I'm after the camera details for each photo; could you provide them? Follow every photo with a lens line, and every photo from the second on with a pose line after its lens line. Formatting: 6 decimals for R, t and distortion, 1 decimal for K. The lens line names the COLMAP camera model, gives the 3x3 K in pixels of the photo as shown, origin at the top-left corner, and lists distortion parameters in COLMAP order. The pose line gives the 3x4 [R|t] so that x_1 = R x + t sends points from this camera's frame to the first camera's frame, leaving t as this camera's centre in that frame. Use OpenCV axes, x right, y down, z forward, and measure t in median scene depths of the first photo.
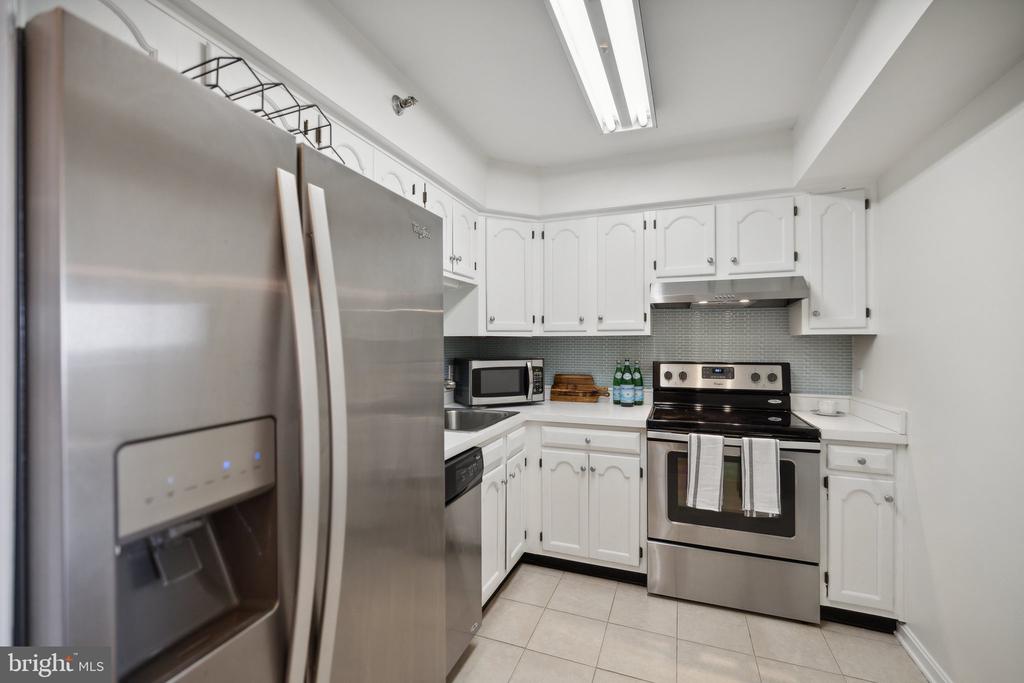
lens RADIAL K [[438.0, 0, 512.0], [0, 438.0, 341.5], [0, 0, 1]] dist [0.000642, 0.000180]
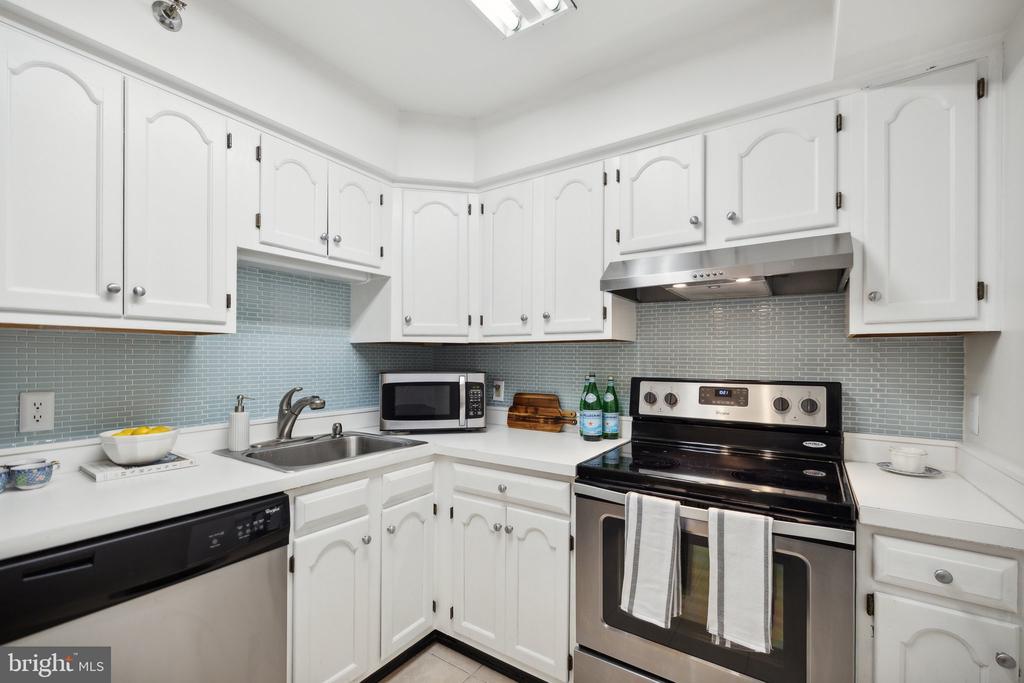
lens RADIAL K [[441.3, 0, 511.3], [0, 441.3, 359.8], [0, 0, 1]] dist [-0.000415, -0.000348]
pose [[0.973133, 0.004475, -0.230201, 0.329674], [-0.003718, 0.999986, 0.003720, 0.016724], [0.230215, -0.002764, 0.973136, 0.298989]]
